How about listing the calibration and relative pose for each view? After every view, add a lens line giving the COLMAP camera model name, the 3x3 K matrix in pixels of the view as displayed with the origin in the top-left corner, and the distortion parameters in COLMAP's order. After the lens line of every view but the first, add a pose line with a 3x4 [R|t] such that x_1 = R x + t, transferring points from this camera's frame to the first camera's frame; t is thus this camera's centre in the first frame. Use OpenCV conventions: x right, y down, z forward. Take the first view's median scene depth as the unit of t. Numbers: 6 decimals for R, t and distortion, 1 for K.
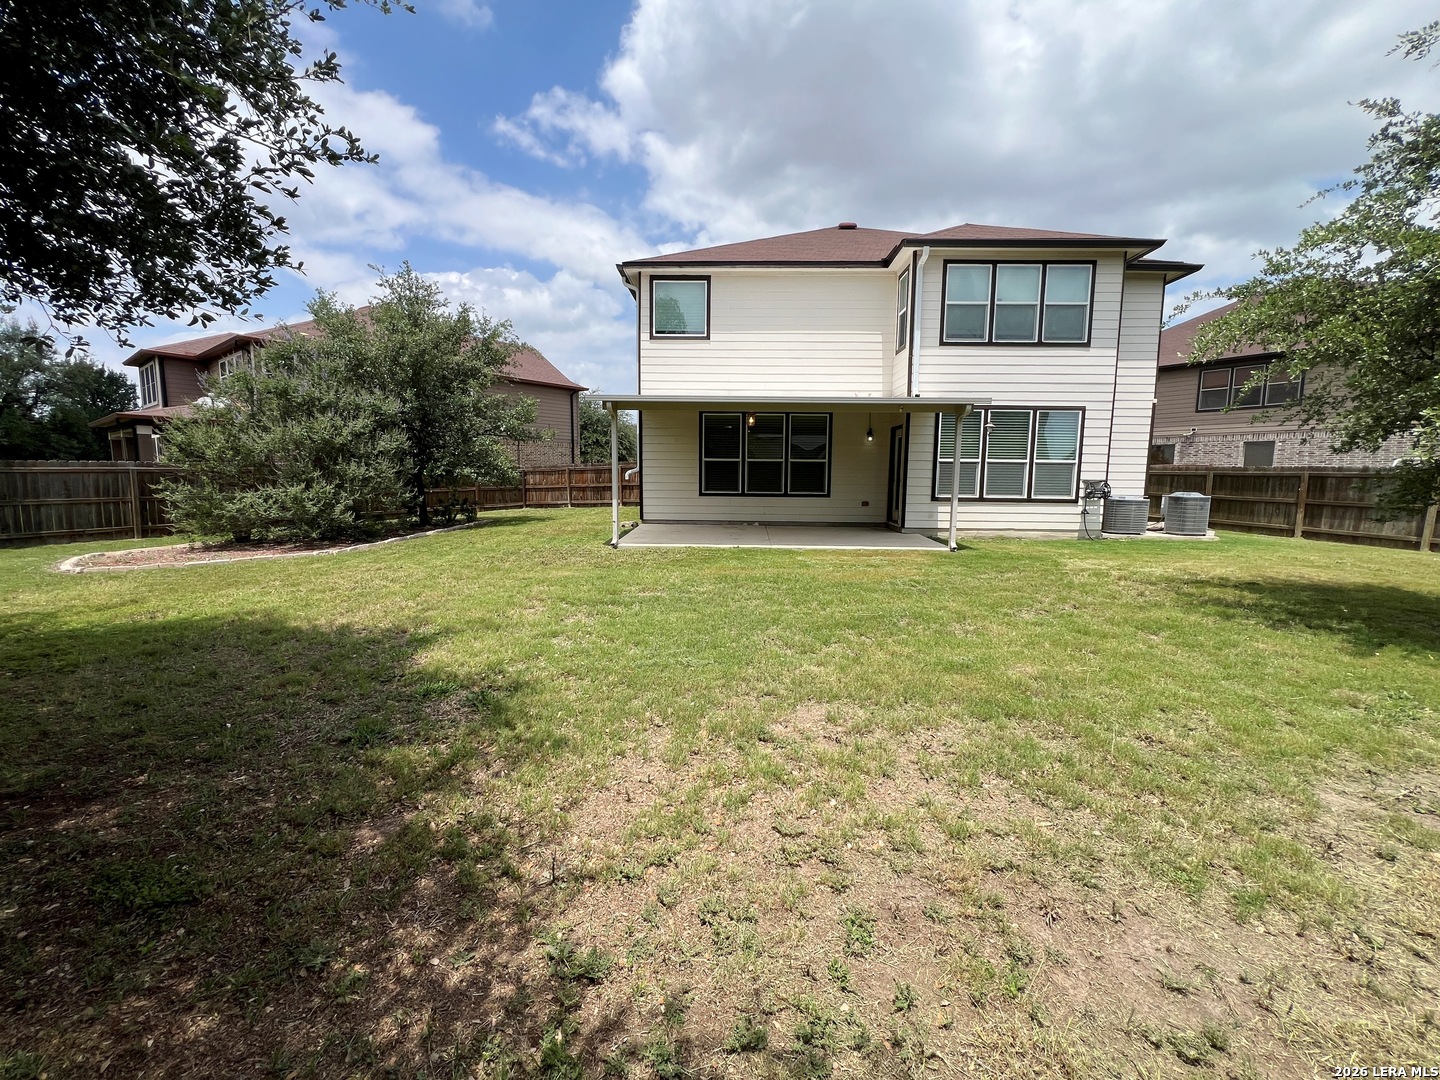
lens RADIAL K [[581.0, 0, 724.0], [0, 581.0, 541.8], [0, 0, 1]] dist [-0.002297, -0.000060]
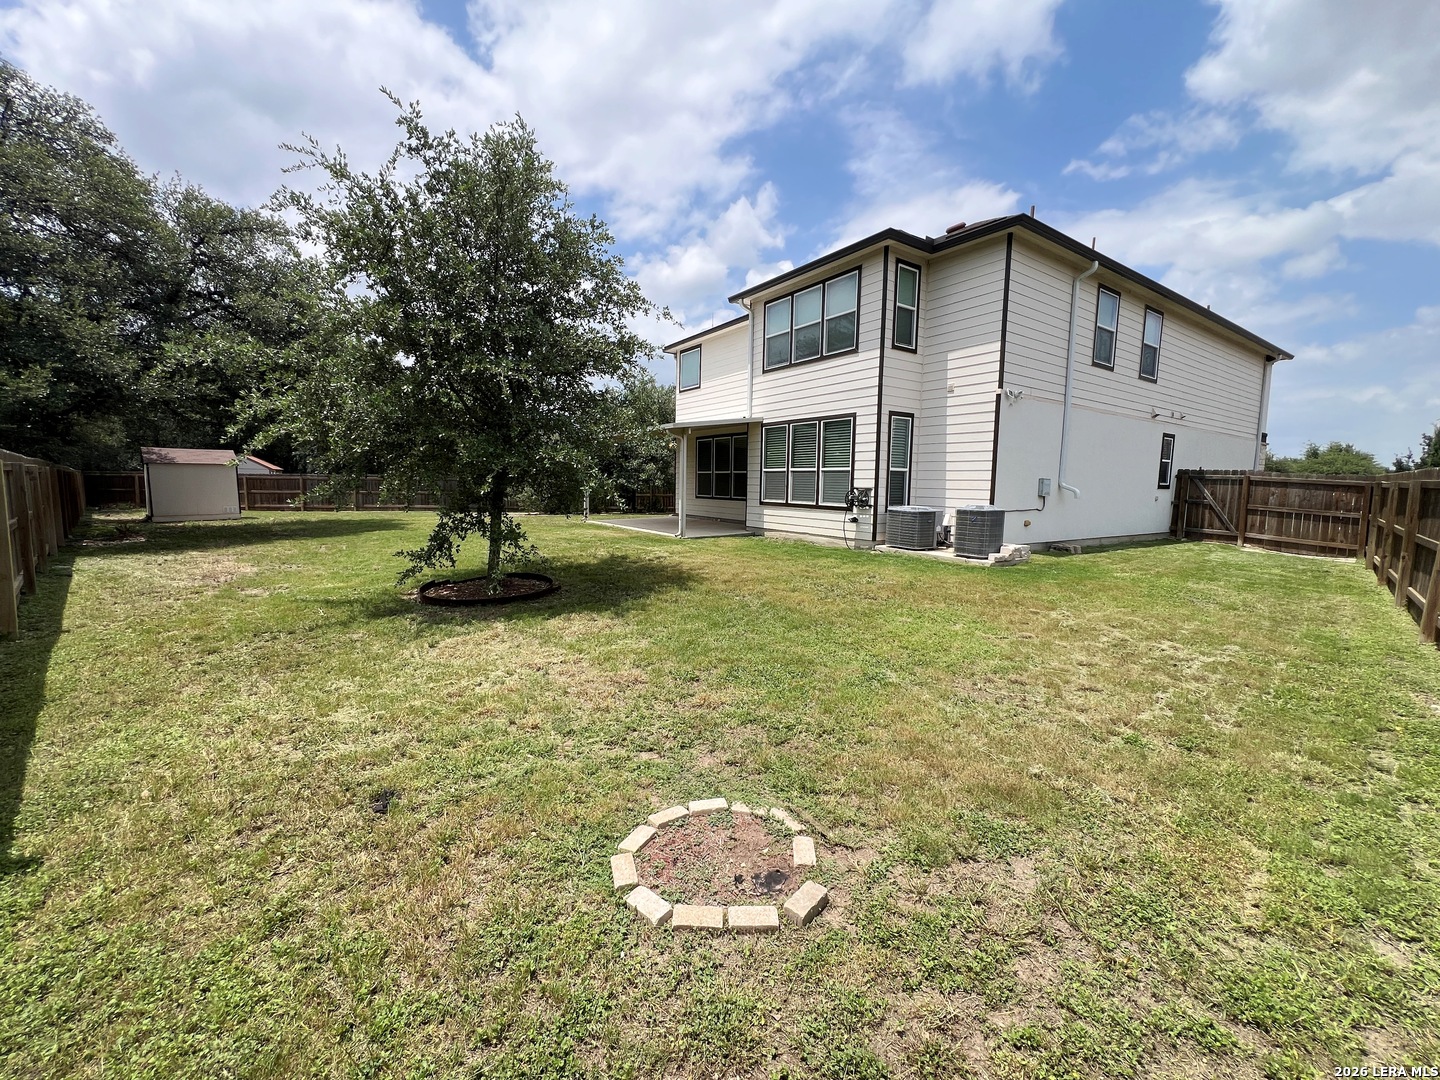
lens RADIAL K [[581.0, 0, 720.3], [0, 581.0, 541.3], [0, 0, 1]] dist [-0.002297, -0.000060]
pose [[0.585771, 0.079567, -0.806561, 1.271407], [-0.098667, 0.994768, 0.026475, -0.019992], [0.804448, 0.064073, 0.590558, 0.244897]]
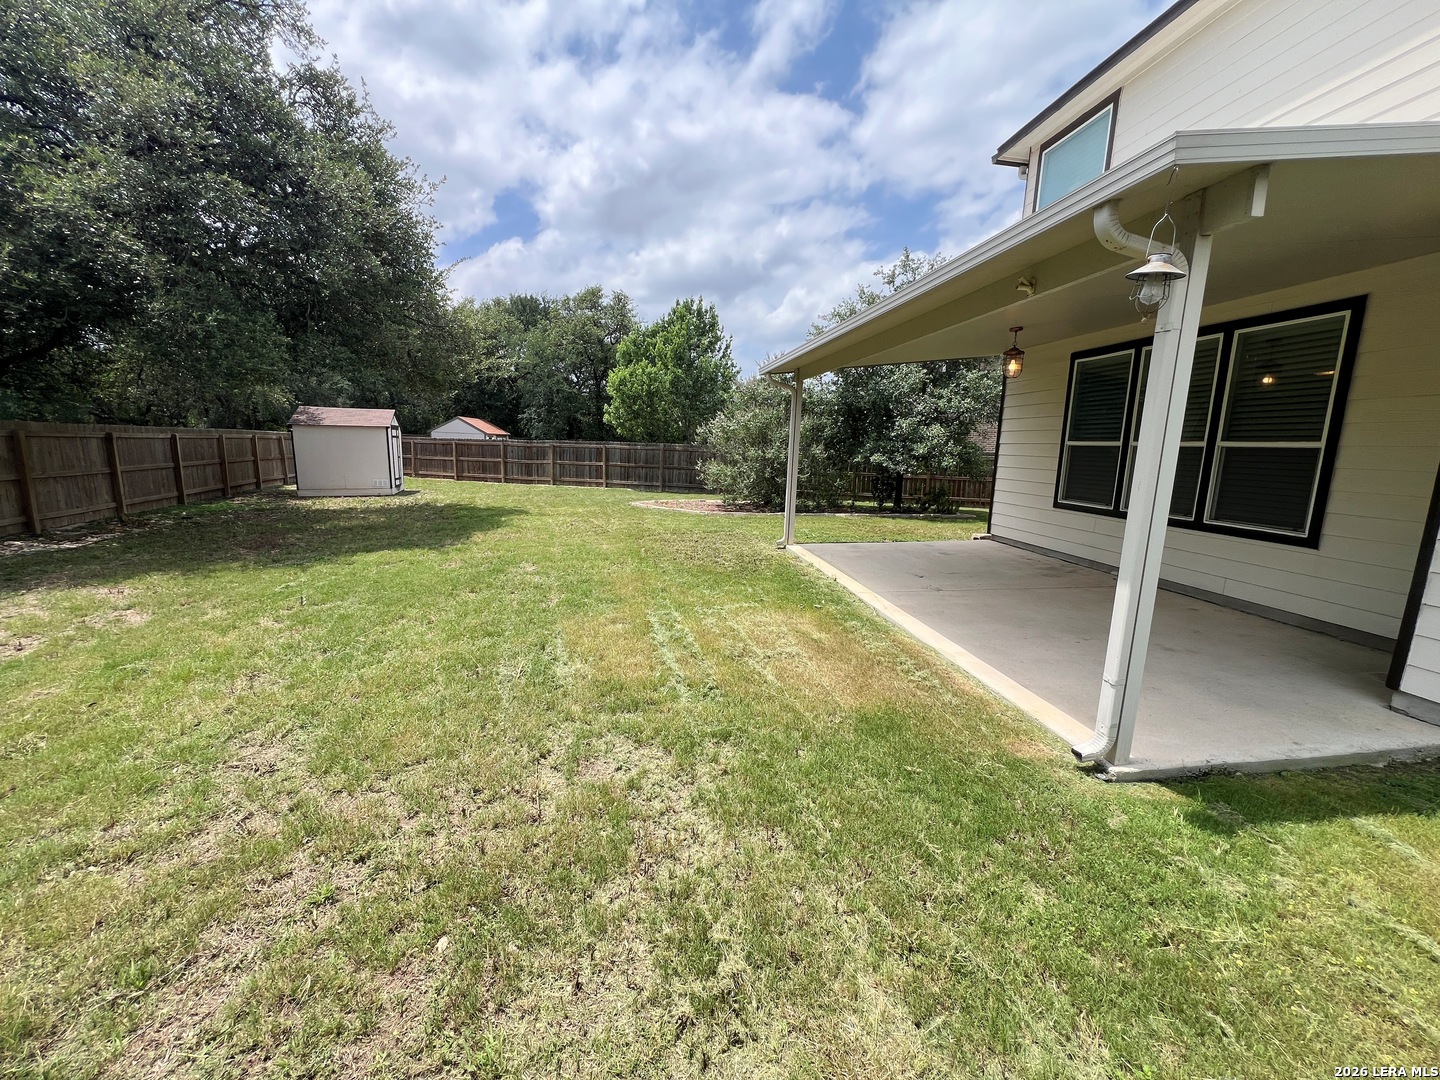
lens RADIAL K [[582.9, 0, 723.9], [0, 582.9, 543.3], [0, 0, 1]] dist [-0.002168, -0.000248]
pose [[0.184939, 0.158877, -0.969823, 0.514105], [-0.136315, 0.981453, 0.134787, -0.086237], [0.973250, 0.107274, 0.203166, 0.633978]]
